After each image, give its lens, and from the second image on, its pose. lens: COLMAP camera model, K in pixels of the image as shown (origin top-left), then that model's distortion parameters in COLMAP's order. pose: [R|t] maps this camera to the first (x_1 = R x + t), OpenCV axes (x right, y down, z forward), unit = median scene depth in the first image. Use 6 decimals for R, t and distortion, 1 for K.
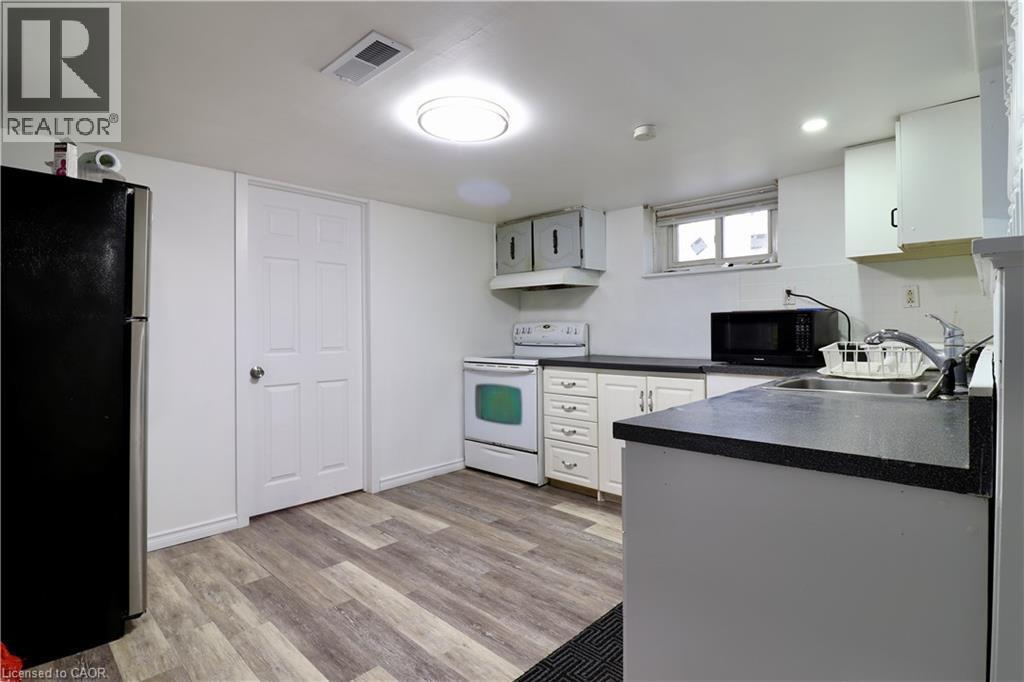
lens RADIAL K [[503.9, 0, 526.6], [0, 503.9, 332.8], [0, 0, 1]] dist [-0.014340, -0.000550]
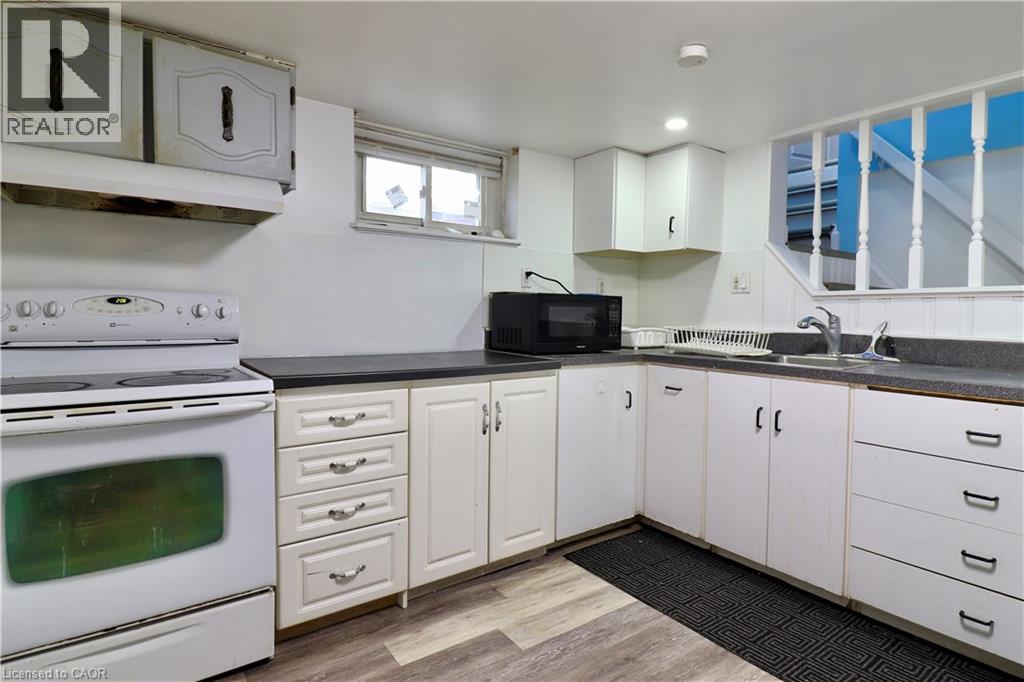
lens RADIAL K [[542.4, 0, 513.1], [0, 542.4, 330.7], [0, 0, 1]] dist [-0.005823, -0.001099]
pose [[0.190743, -0.024032, 0.981346, -0.391956], [-0.008261, 0.999626, 0.026085, -0.001568], [-0.981605, -0.013082, 0.190473, 0.684777]]
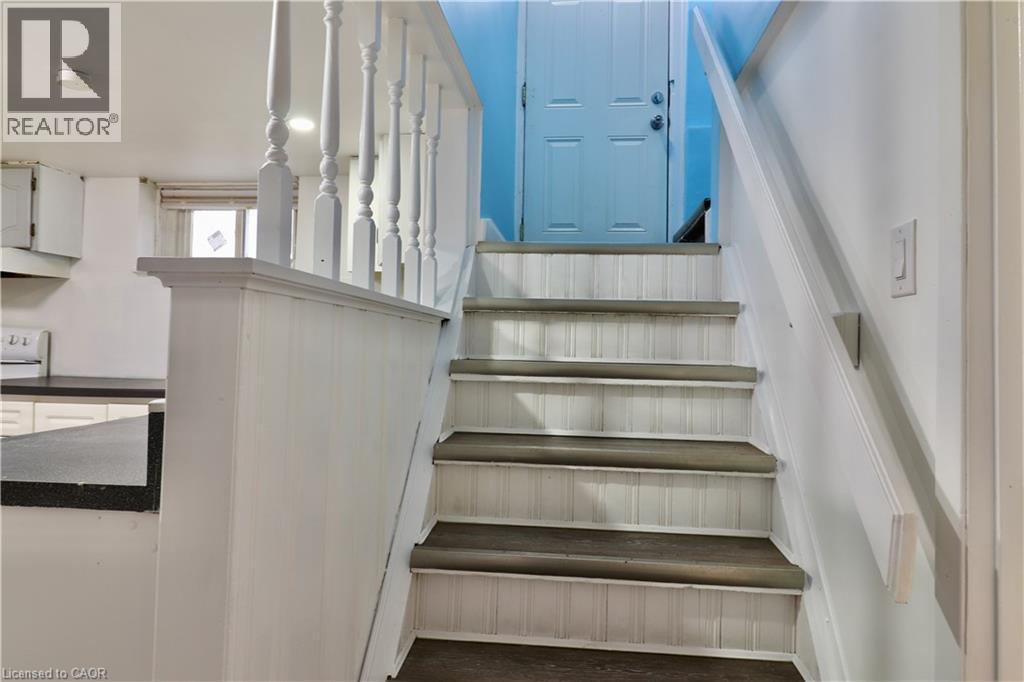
lens RADIAL K [[616.0, 0, 528.7], [0, 616.0, 329.9], [0, 0, 1]] dist [-0.006082, -0.001580]
pose [[0.790098, 0.042646, 0.611496, 0.140255], [-0.023197, 0.998943, -0.039694, -0.001374], [-0.612542, 0.017178, 0.790251, -0.085524]]
